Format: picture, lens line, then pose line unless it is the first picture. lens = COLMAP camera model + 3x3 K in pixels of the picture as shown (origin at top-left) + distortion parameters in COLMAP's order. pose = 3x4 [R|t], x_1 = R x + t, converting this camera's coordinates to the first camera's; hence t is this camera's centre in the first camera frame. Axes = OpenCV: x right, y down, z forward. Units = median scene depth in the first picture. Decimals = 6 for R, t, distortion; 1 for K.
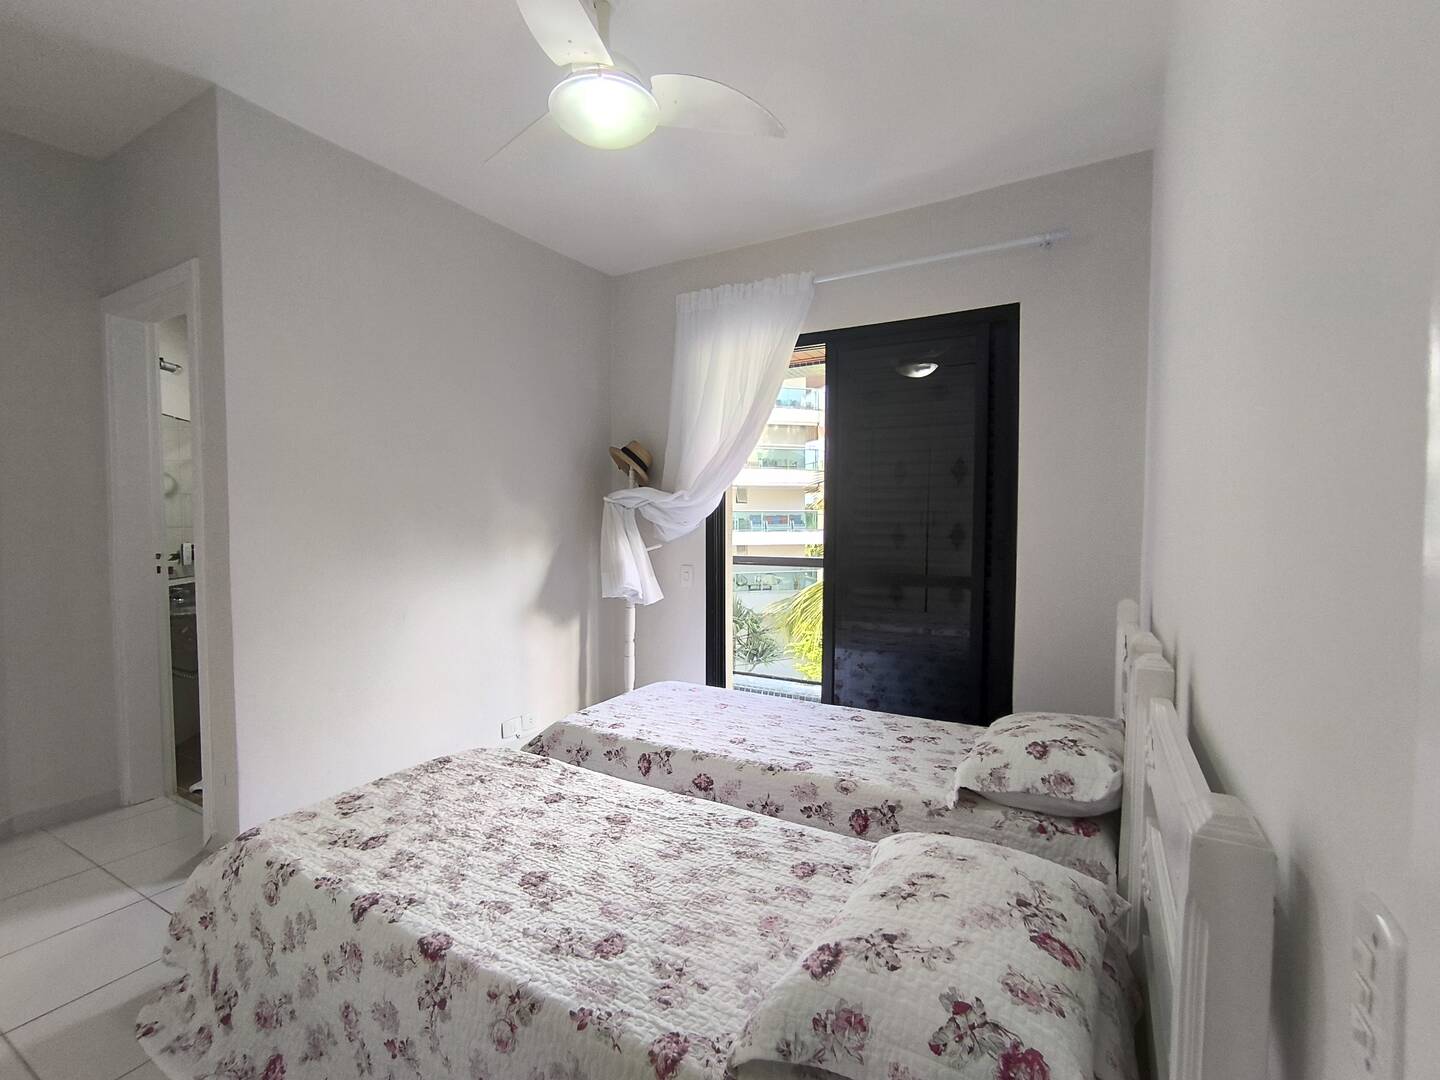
lens RADIAL K [[656.4, 0, 718.5], [0, 656.4, 551.4], [0, 0, 1]] dist [-0.017260, 0.006864]
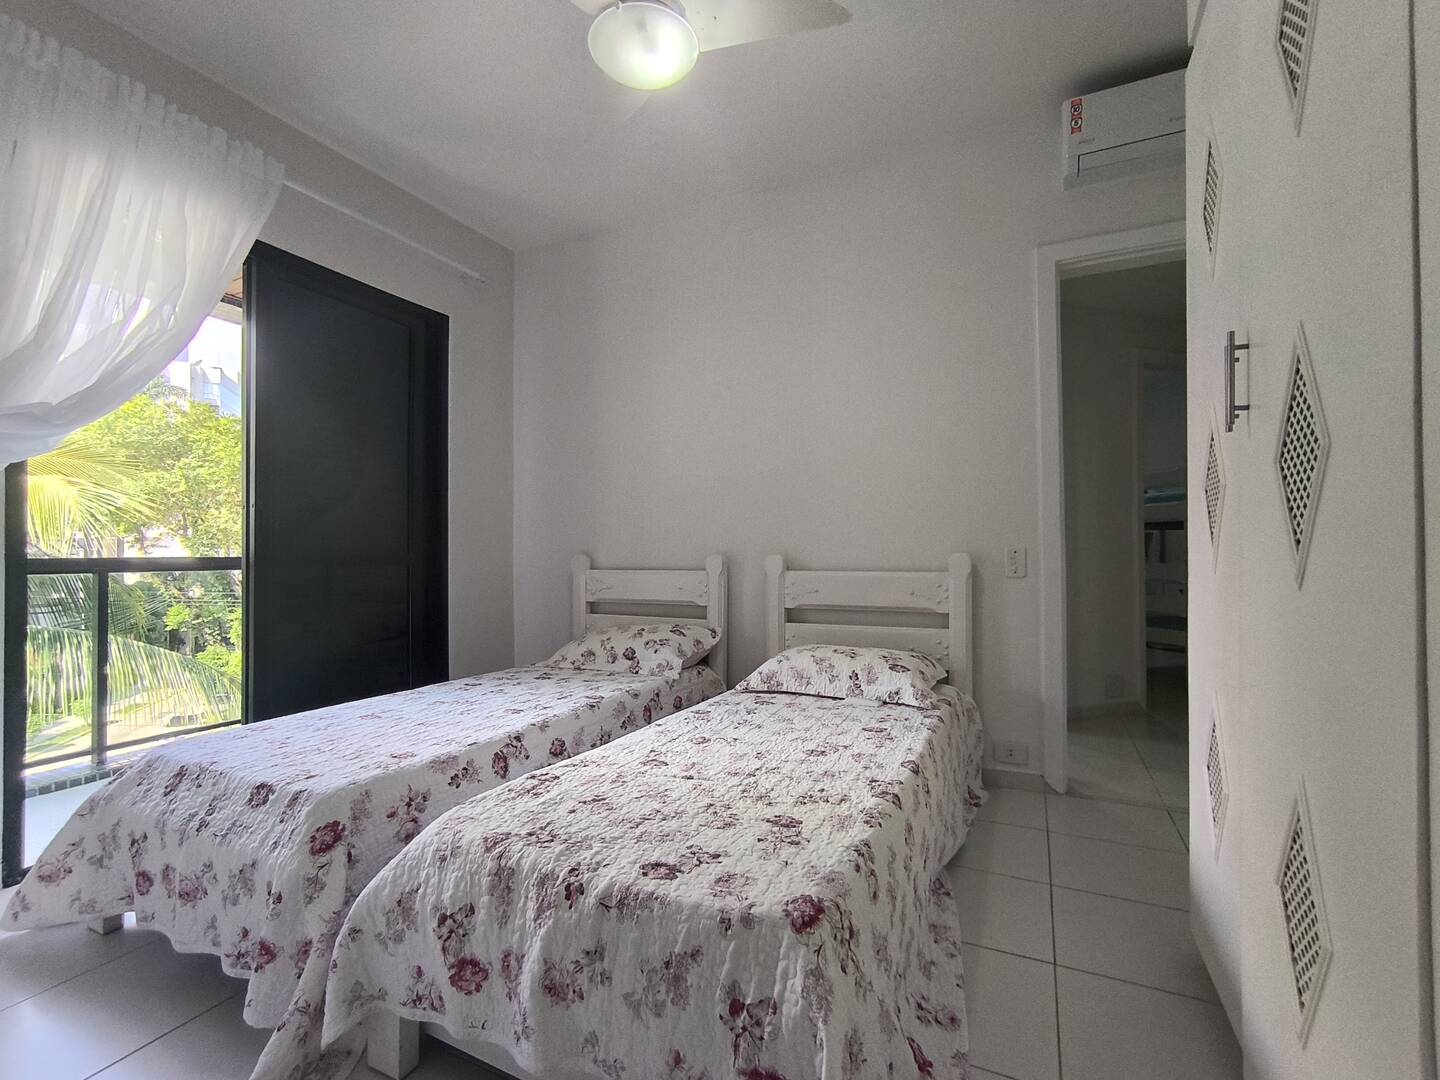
lens RADIAL K [[656.4, 0, 718.2], [0, 656.4, 543.1], [0, 0, 1]] dist [-0.017260, 0.006864]
pose [[-0.080796, 0.013486, 0.996639, -1.172138], [0.035370, 0.999317, -0.010655, 0.090009], [-0.996103, 0.034390, -0.081218, 0.989978]]
